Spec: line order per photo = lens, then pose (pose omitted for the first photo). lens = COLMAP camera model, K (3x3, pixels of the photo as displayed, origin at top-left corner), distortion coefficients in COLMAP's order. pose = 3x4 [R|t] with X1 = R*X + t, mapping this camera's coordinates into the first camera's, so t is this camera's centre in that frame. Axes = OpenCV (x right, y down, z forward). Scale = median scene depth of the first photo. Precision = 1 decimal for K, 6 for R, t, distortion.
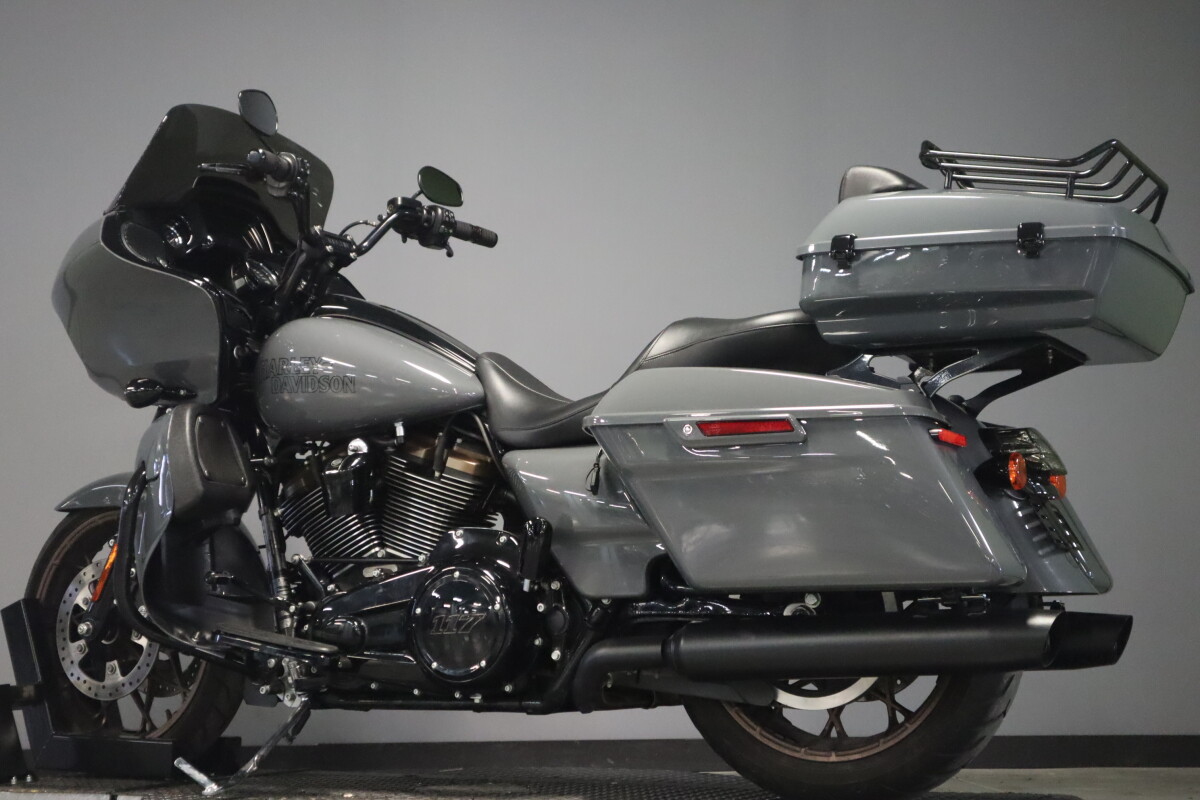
lens RADIAL K [[1814.8, 0, 598.2], [0, 1814.8, 406.0], [0, 0, 1]] dist [0.047028, 0.000000]
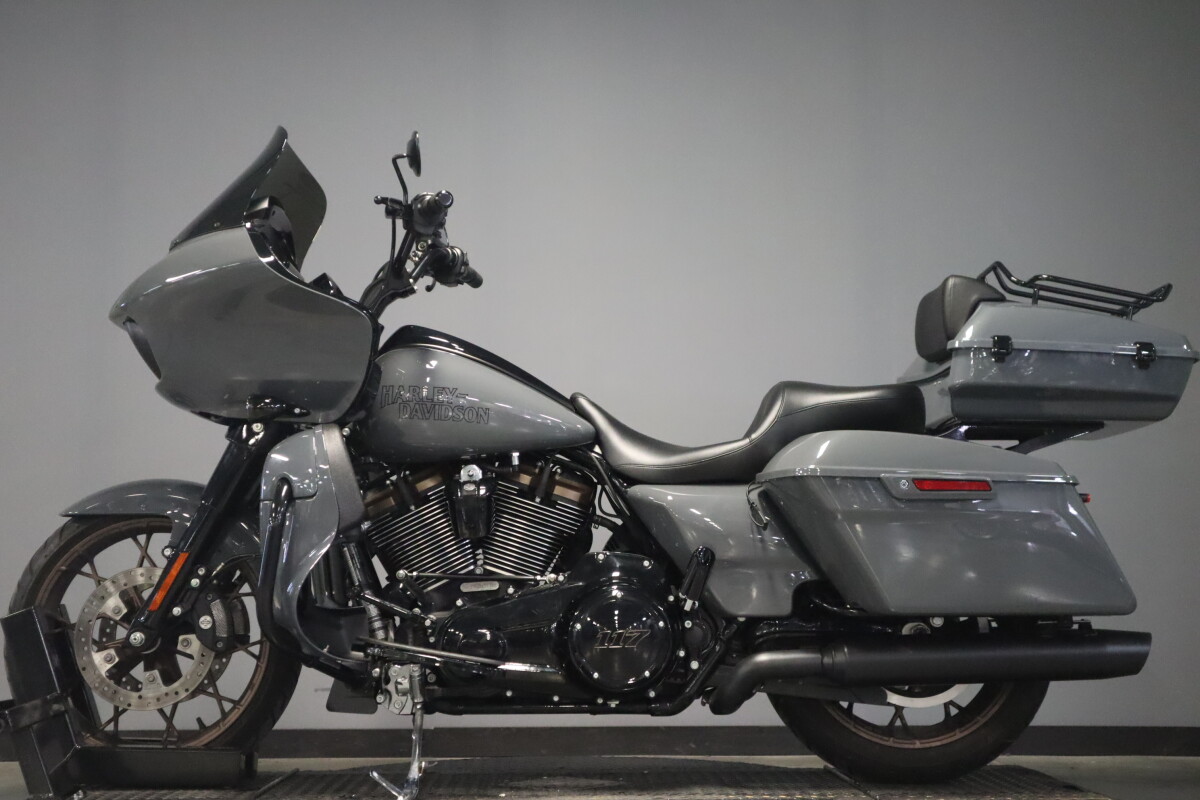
lens RADIAL K [[1668.8, 0, 604.6], [0, 1668.8, 407.9], [0, 0, 1]] dist [0.036213, 0.000000]
pose [[0.867738, 0.058691, 0.493545, -0.585120], [-0.064771, 0.997889, -0.004788, -0.017053], [-0.492784, -0.027813, 0.869707, 0.100696]]
